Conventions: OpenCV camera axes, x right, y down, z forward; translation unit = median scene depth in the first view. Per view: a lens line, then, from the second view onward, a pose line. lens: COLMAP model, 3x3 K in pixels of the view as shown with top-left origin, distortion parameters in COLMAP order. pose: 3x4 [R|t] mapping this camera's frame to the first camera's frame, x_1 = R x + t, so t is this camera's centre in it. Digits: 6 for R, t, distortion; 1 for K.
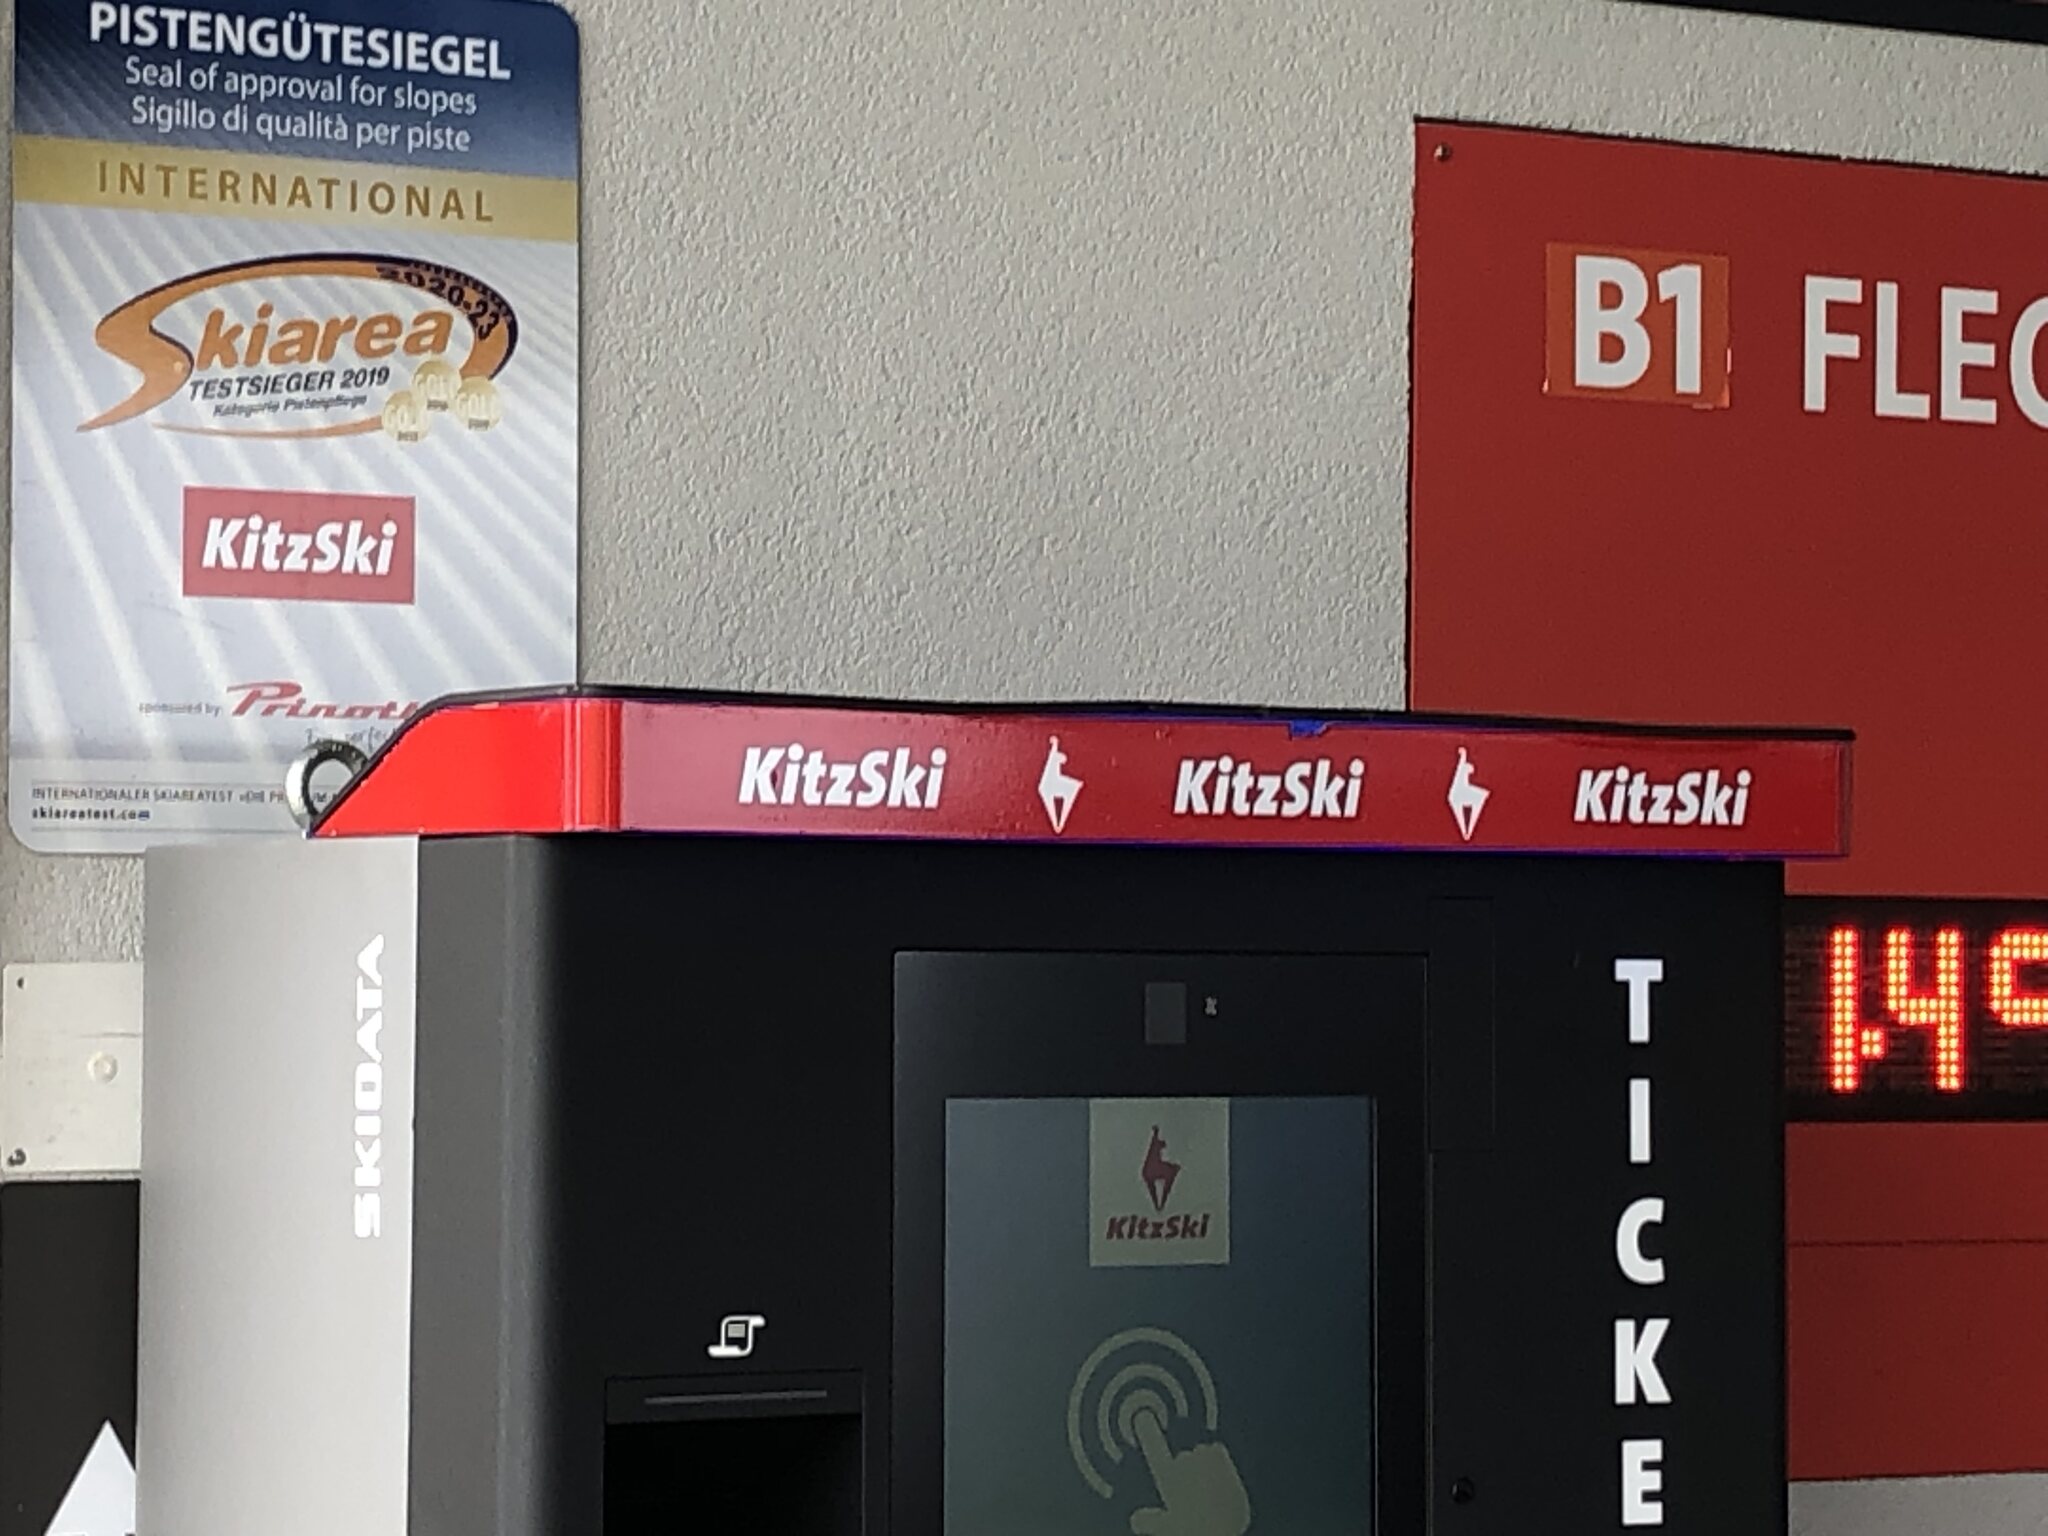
lens RADIAL K [[6294.0, 0, 1024.0], [0, 6294.0, 775.9], [0, 0, 1]] dist [0.191860, 0.000000]
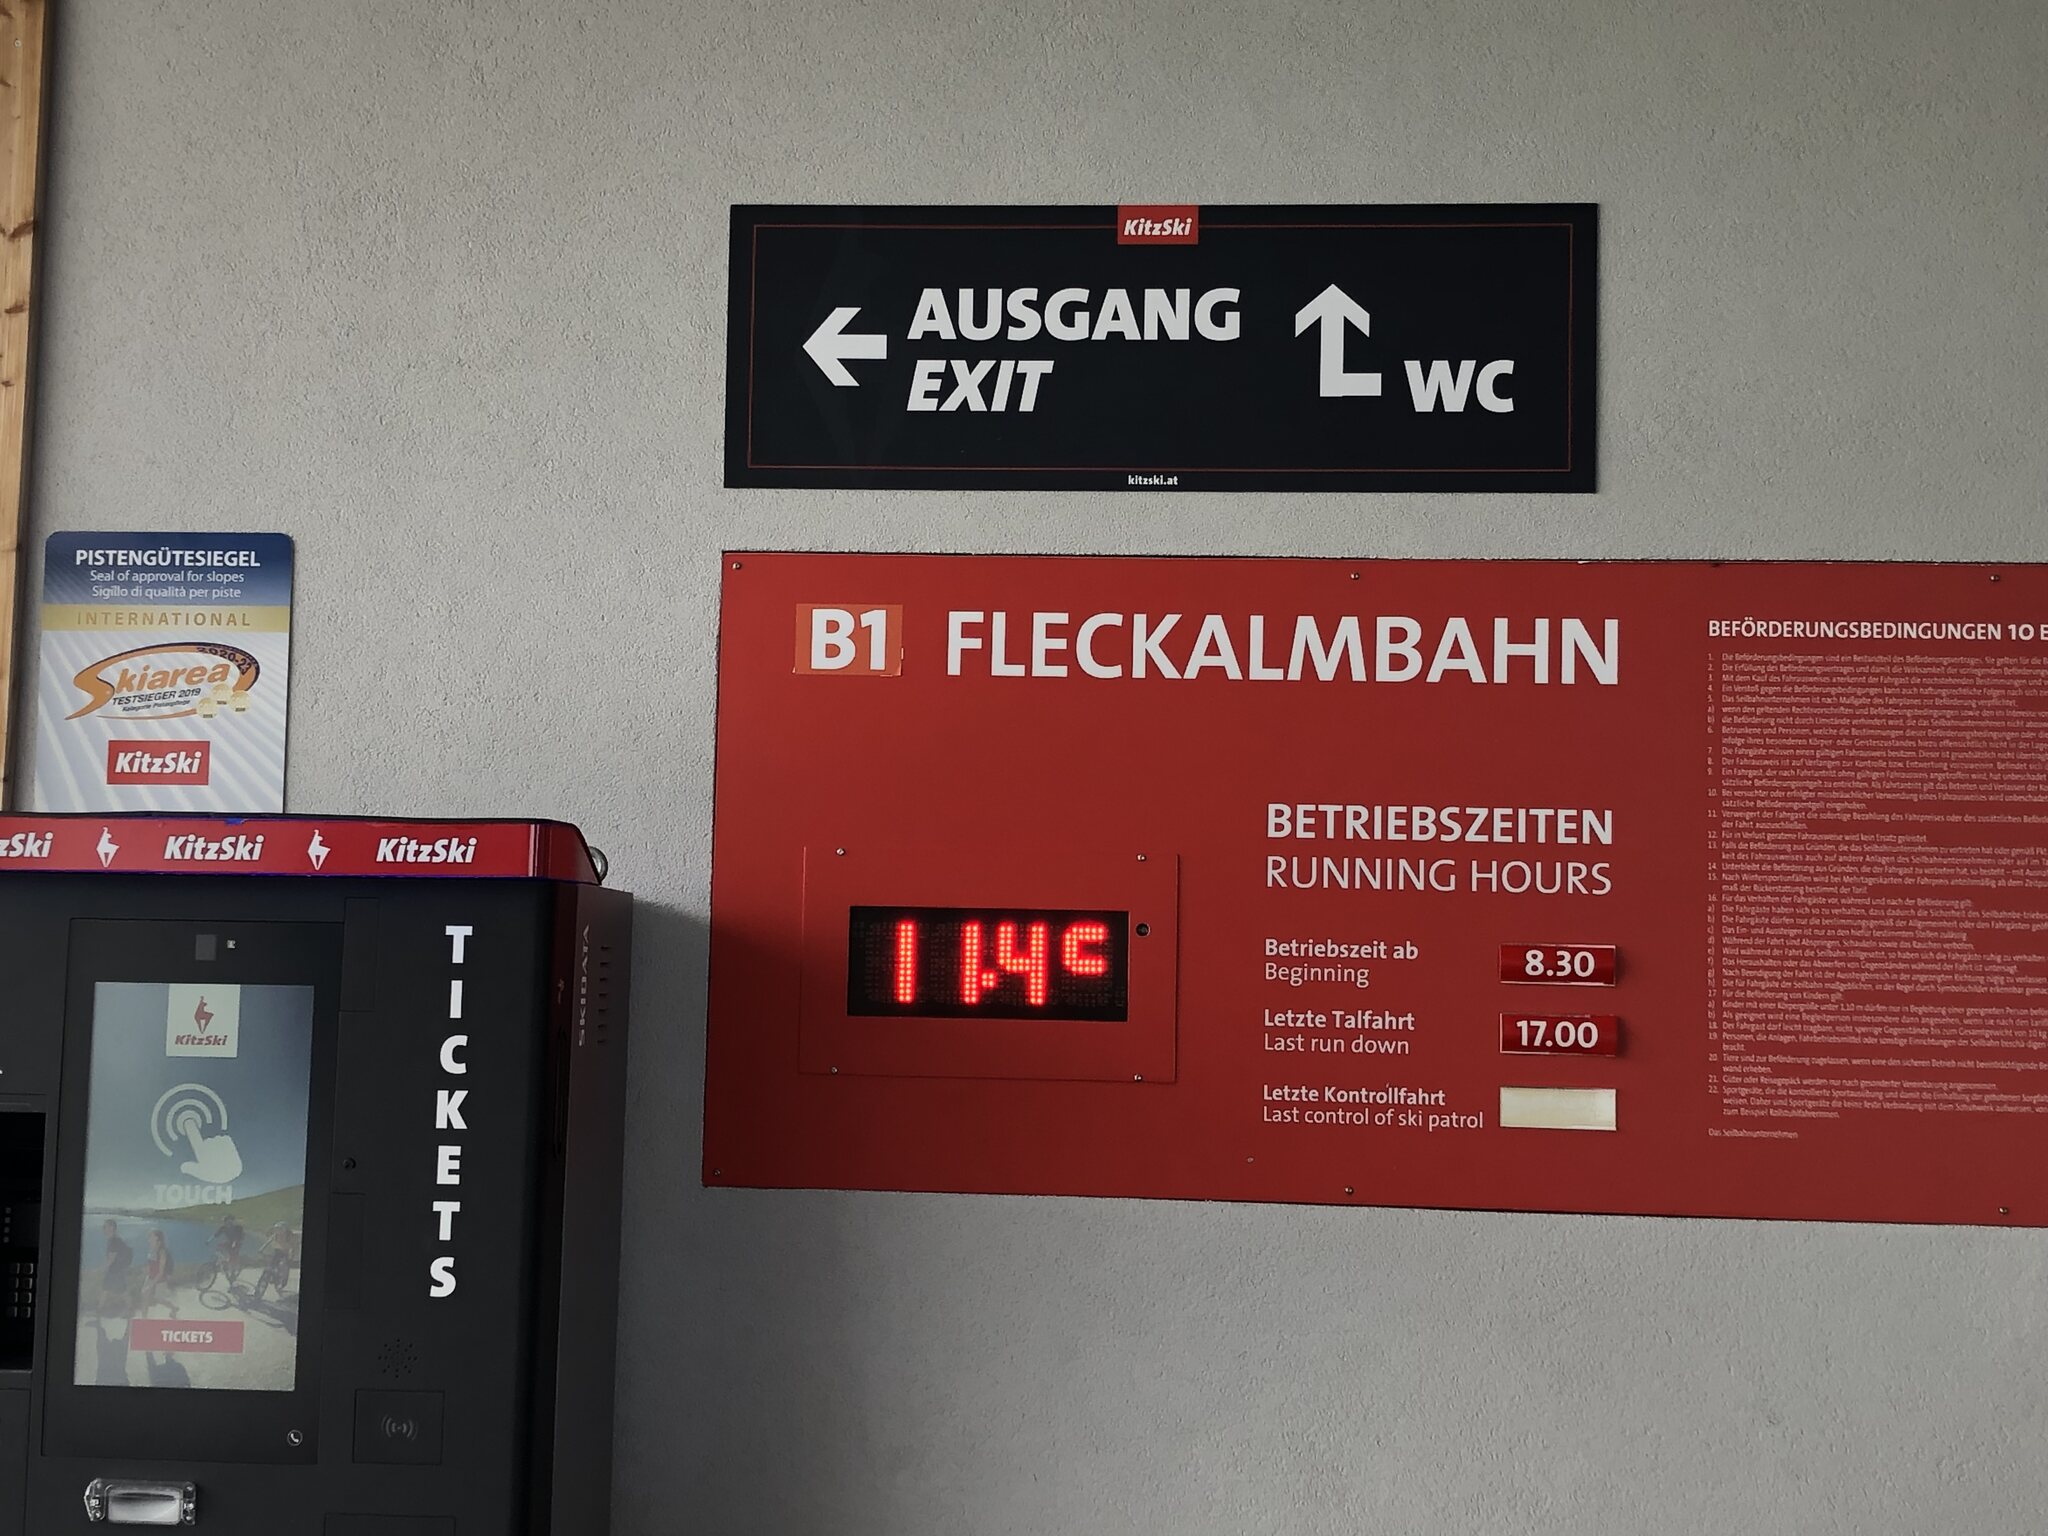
lens RADIAL K [[2838.0, 0, 1024.6], [0, 2838.0, 757.8], [0, 0, 1]] dist [0.044564, 0.000000]
pose [[0.815367, -0.039528, -0.577594, 0.789655], [0.005753, 0.998170, -0.060189, 0.029900], [0.578916, 0.045753, 0.814102, 0.290966]]
